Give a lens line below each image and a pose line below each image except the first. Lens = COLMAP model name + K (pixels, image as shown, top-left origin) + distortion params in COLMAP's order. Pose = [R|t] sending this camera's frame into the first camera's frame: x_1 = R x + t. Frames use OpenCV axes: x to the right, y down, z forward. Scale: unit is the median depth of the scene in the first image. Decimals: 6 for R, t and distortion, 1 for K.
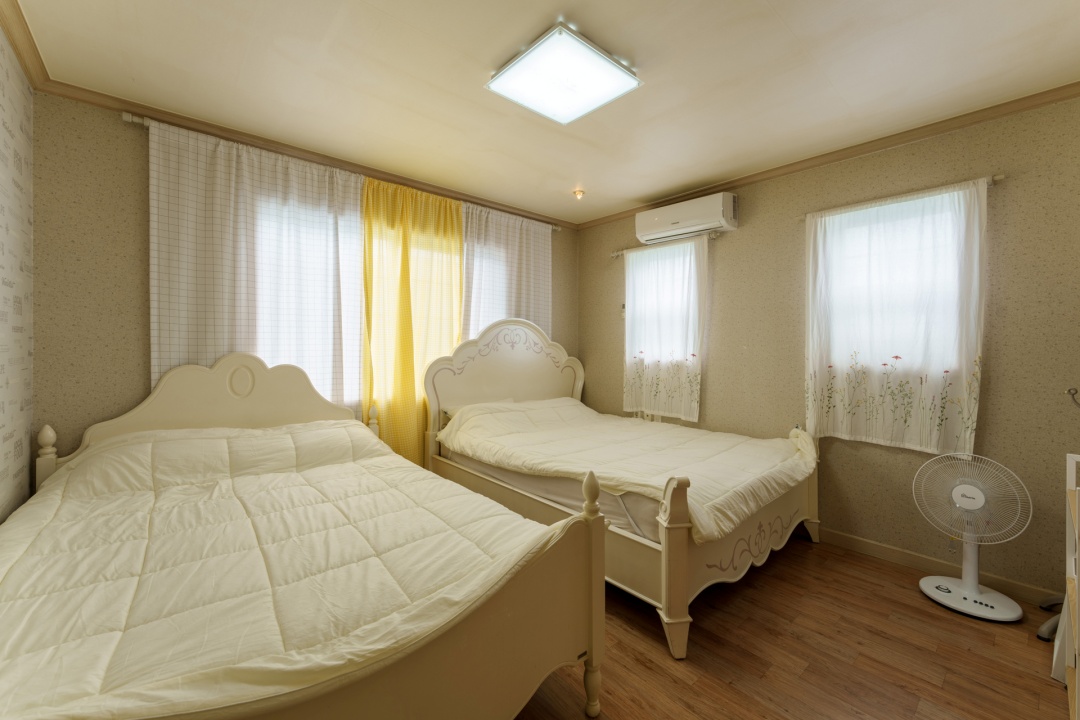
lens RADIAL K [[432.8, 0, 538.9], [0, 432.8, 366.5], [0, 0, 1]] dist [-0.002574, -0.000227]
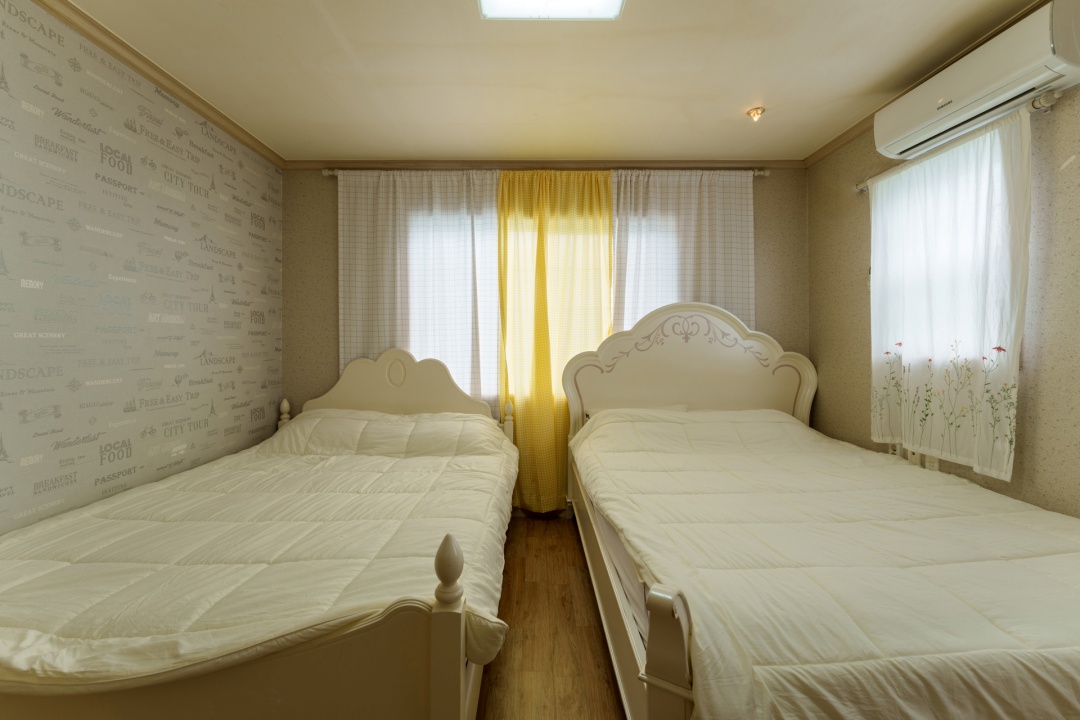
lens RADIAL K [[436.9, 0, 538.3], [0, 436.9, 353.5], [0, 0, 1]] dist [-0.001247, -0.000516]
pose [[0.765370, 0.002970, -0.643584, 0.278608], [-0.015015, 0.999800, -0.013241, -0.006043], [0.643416, 0.019798, 0.765261, 0.261857]]
